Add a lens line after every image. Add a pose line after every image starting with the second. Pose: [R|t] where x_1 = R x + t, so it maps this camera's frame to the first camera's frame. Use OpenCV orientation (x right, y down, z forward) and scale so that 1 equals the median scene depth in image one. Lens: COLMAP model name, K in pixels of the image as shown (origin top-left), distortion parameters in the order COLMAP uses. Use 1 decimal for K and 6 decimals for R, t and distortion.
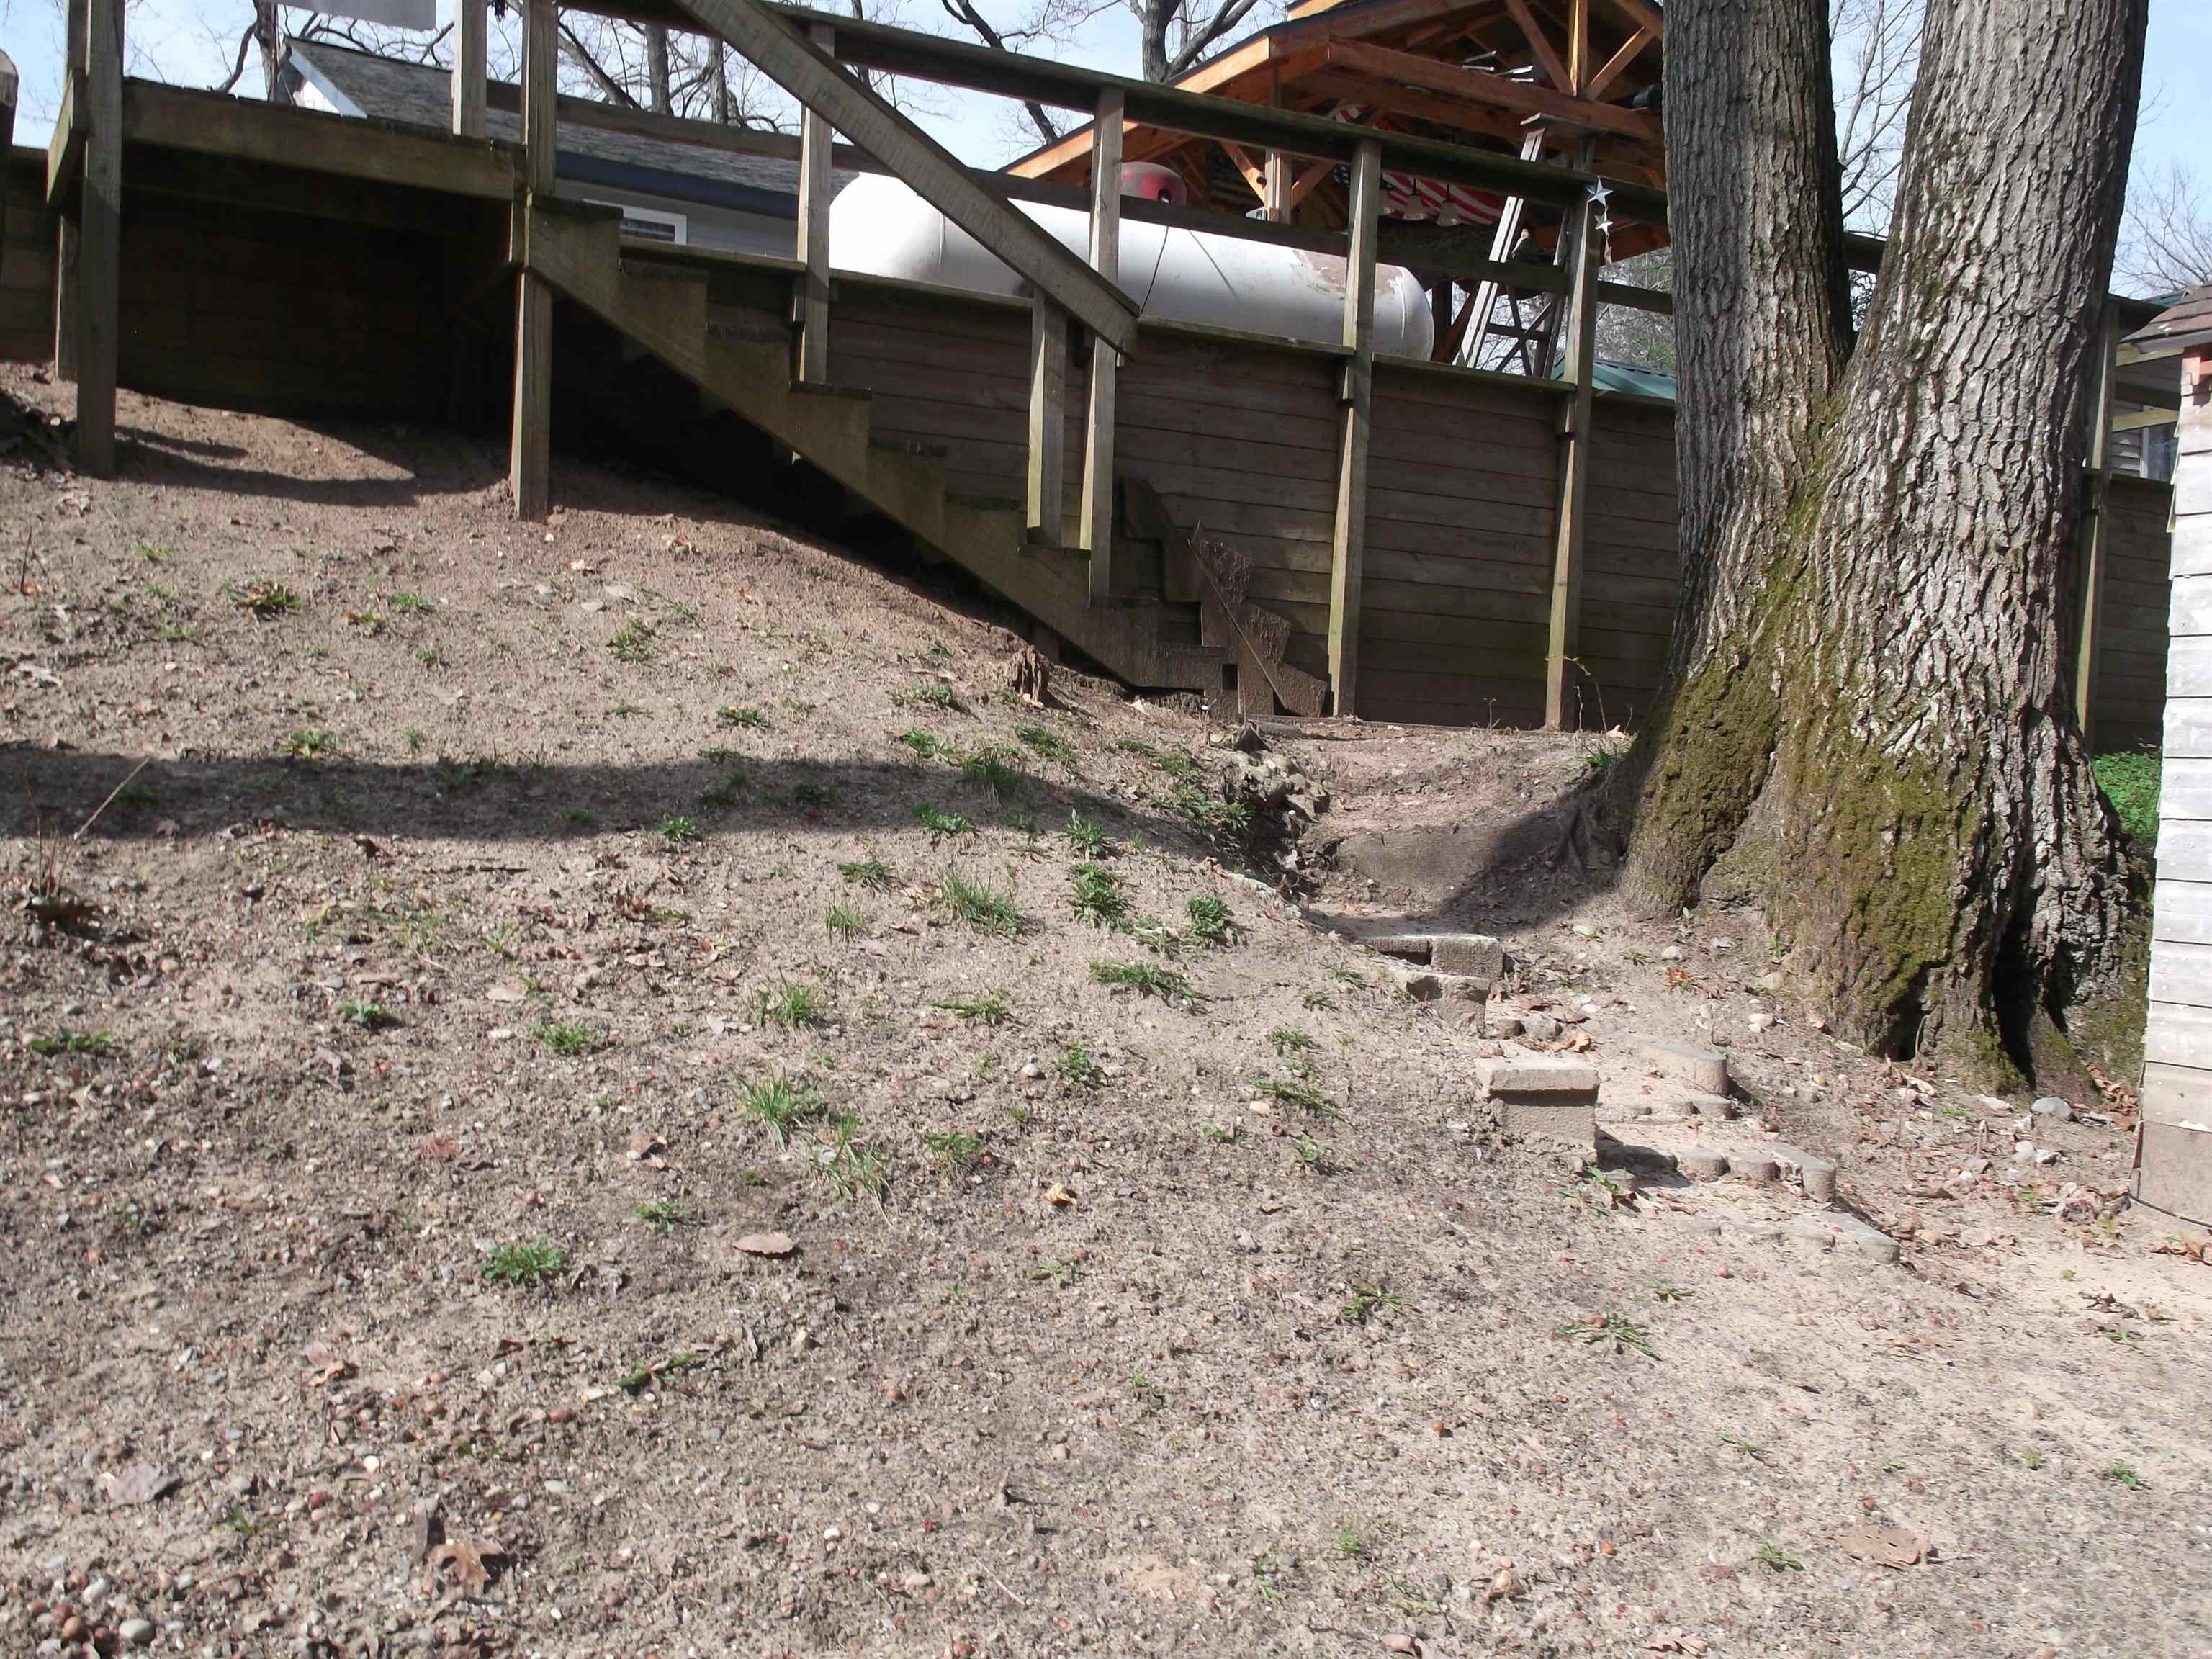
lens RADIAL K [[2171.1, 0, 1103.7], [0, 2171.1, 872.5], [0, 0, 1]] dist [0.000226, 0.006060]
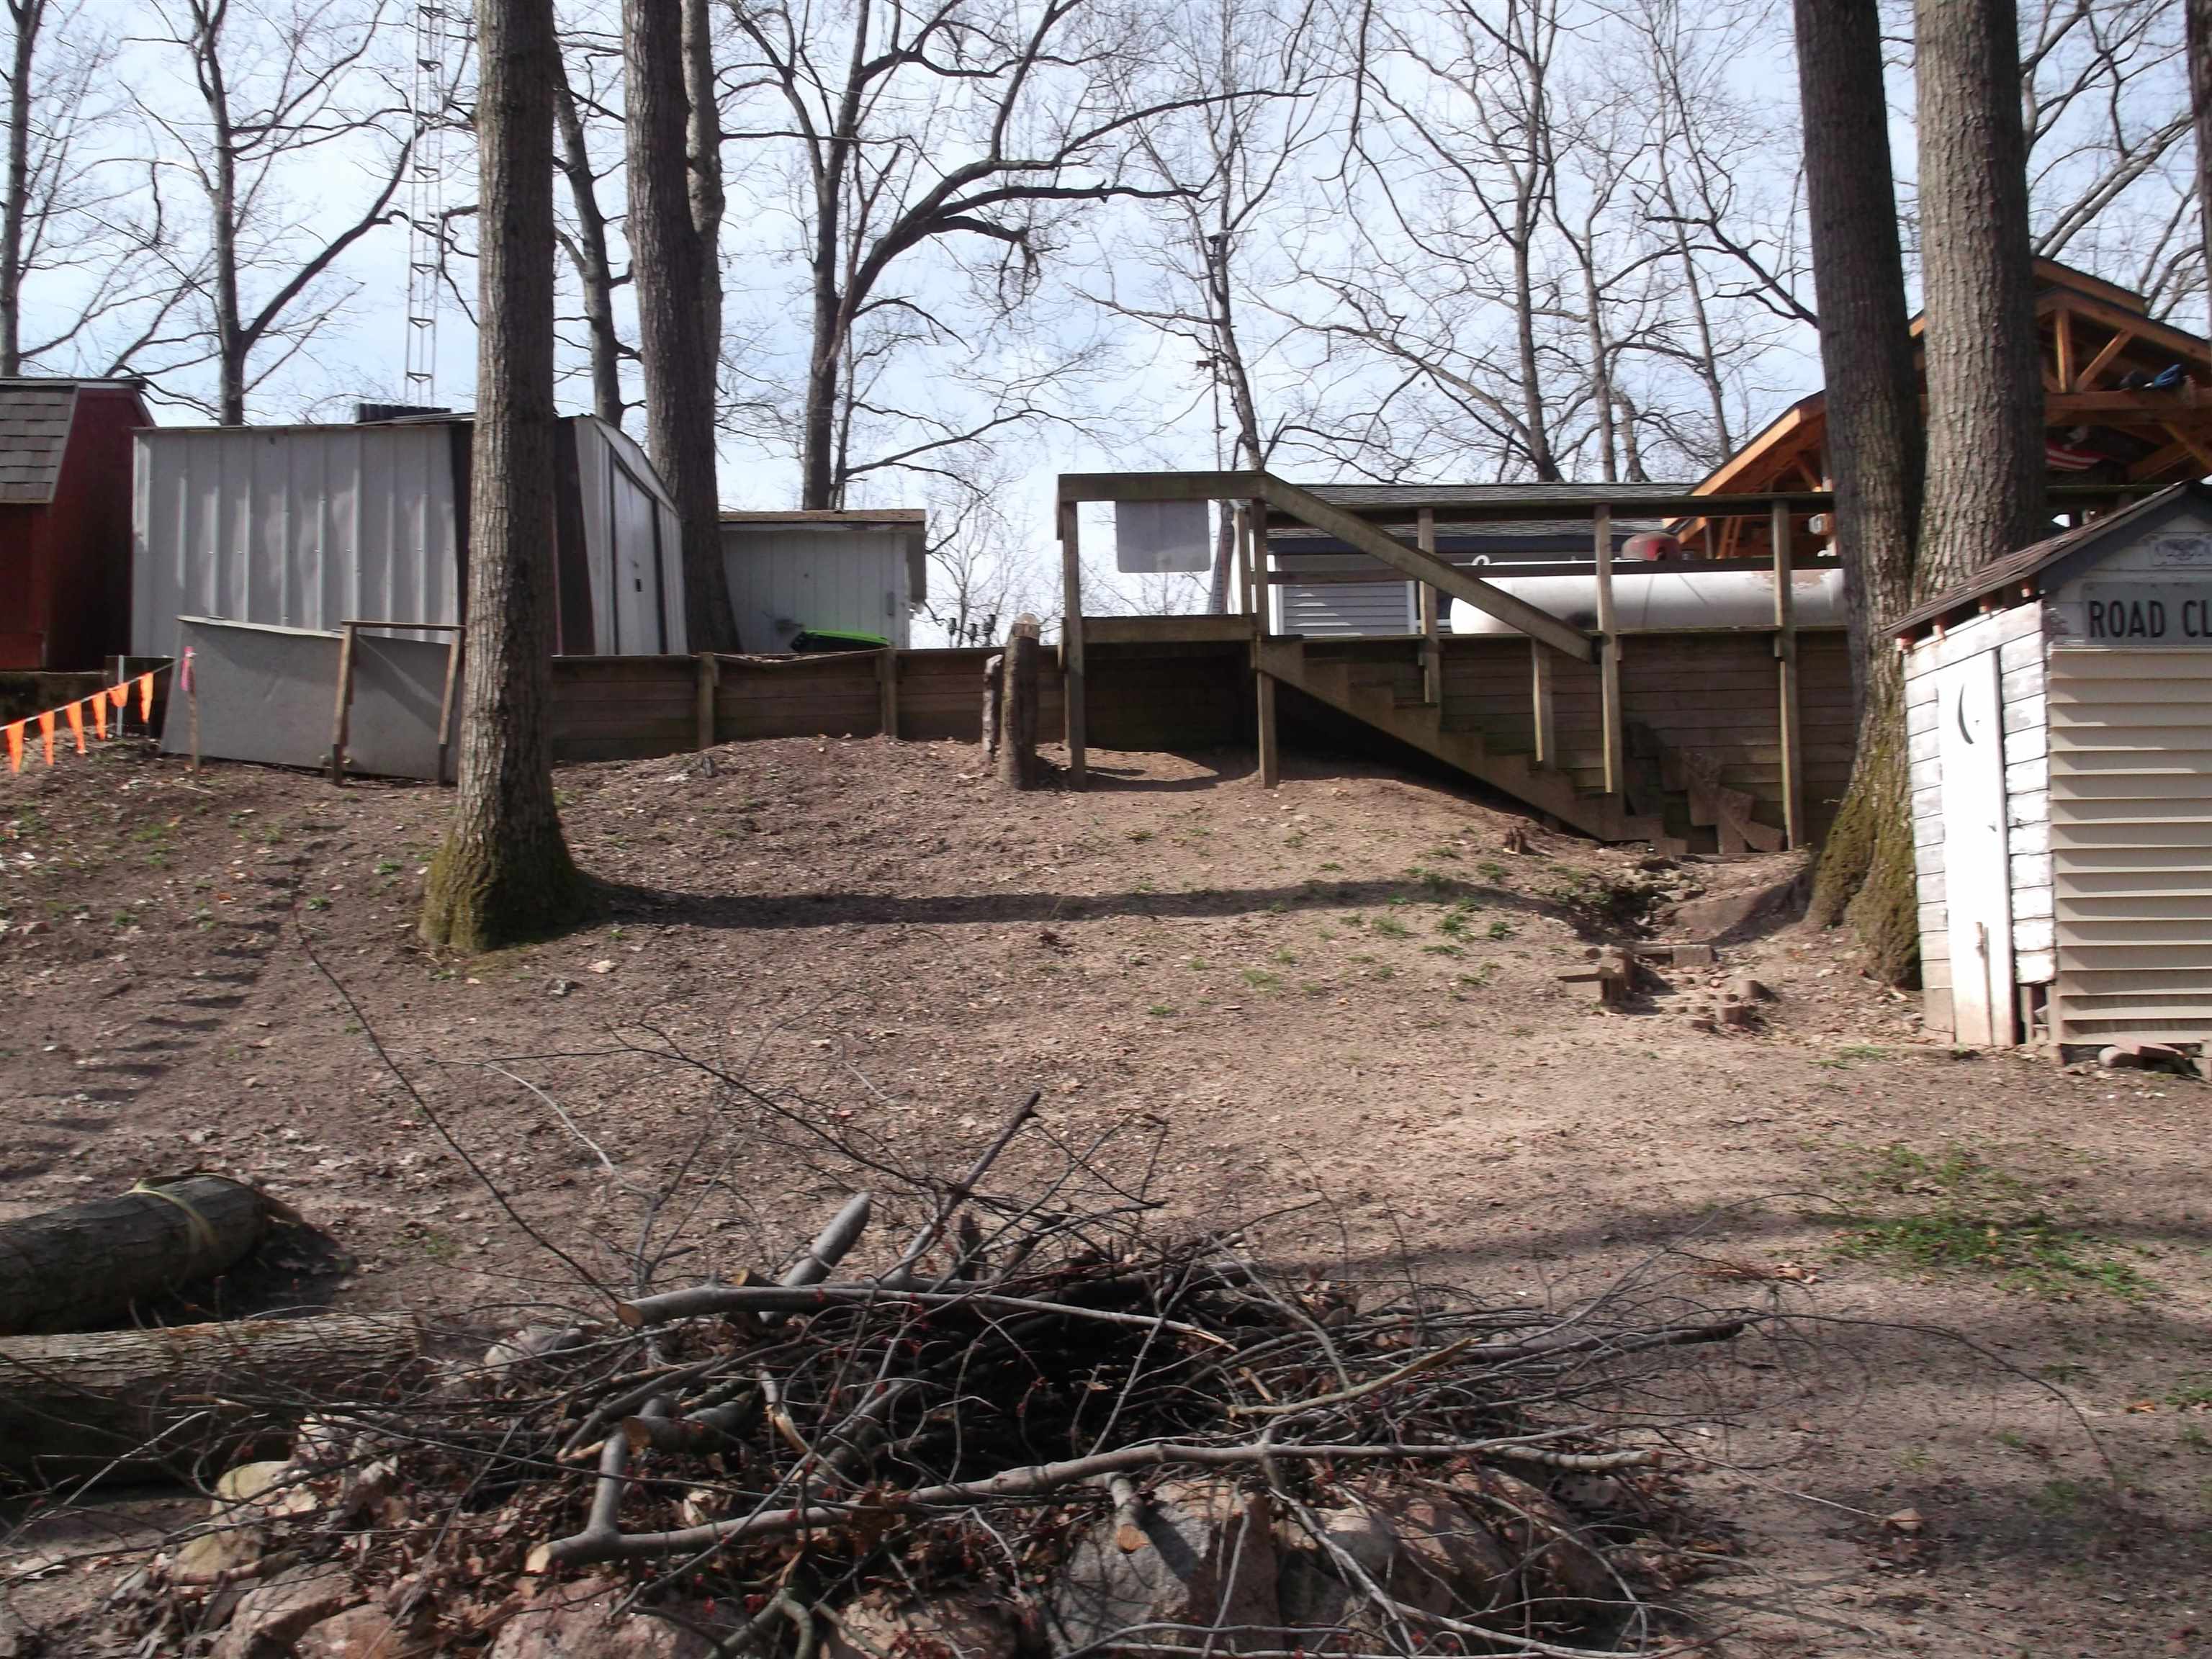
lens RADIAL K [[2171.1, 0, 1103.7], [0, 2171.1, 872.5], [0, 0, 1]] dist [0.000226, 0.006060]
pose [[0.886804, -0.090901, -0.453118, 0.554233], [0.040772, 0.992031, -0.119218, 0.166305], [0.460344, 0.087248, 0.883443, -0.943124]]
